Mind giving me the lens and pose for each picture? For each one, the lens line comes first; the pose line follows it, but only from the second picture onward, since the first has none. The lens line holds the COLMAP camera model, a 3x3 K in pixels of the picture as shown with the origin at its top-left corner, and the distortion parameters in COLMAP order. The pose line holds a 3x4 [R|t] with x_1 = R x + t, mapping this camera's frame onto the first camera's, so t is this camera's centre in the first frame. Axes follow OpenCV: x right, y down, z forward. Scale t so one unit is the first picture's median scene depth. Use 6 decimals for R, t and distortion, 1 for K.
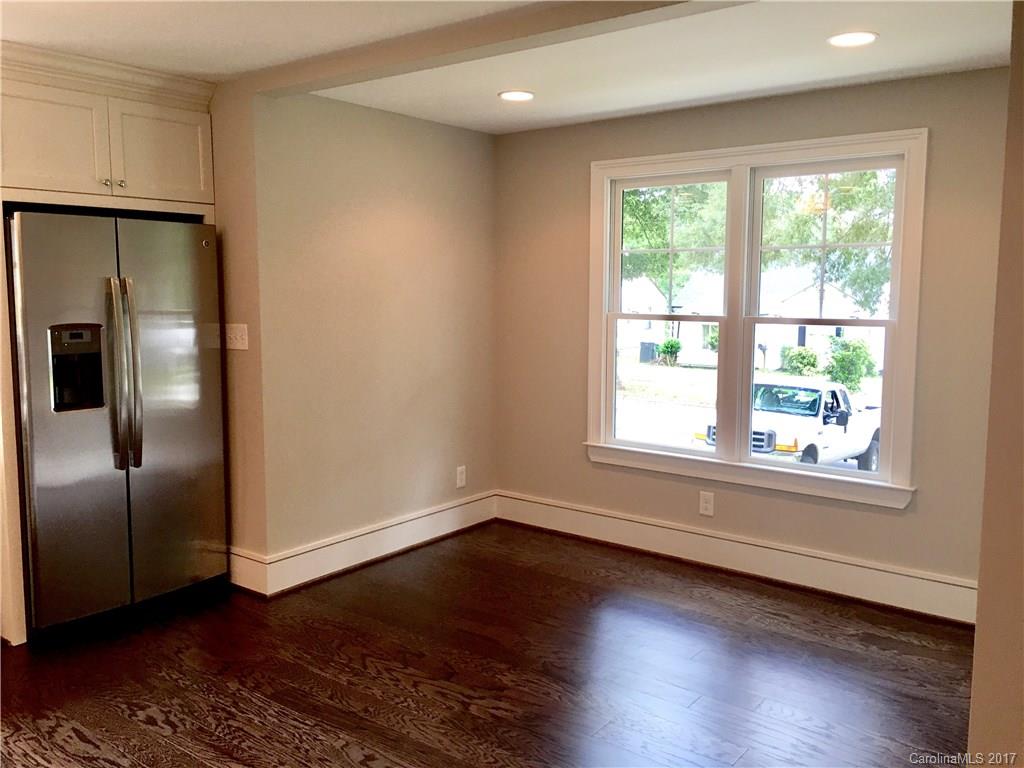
lens RADIAL K [[871.3, 0, 502.3], [0, 871.3, 381.7], [0, 0, 1]] dist [0.071821, -0.104372]
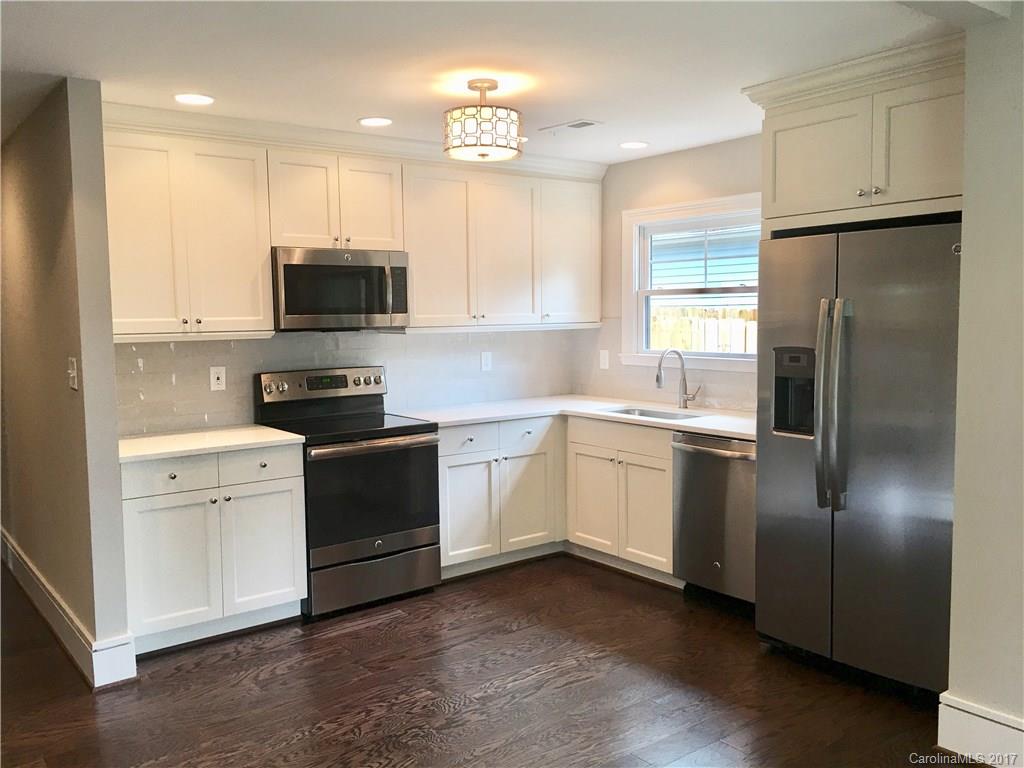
lens RADIAL K [[871.3, 0, 502.3], [0, 871.3, 381.7], [0, 0, 1]] dist [0.071821, -0.104372]
pose [[-0.272473, 0.079902, -0.958840, 0.528230], [-0.097656, 0.989103, 0.110175, -0.099408], [0.957195, 0.123656, -0.261701, 0.912774]]
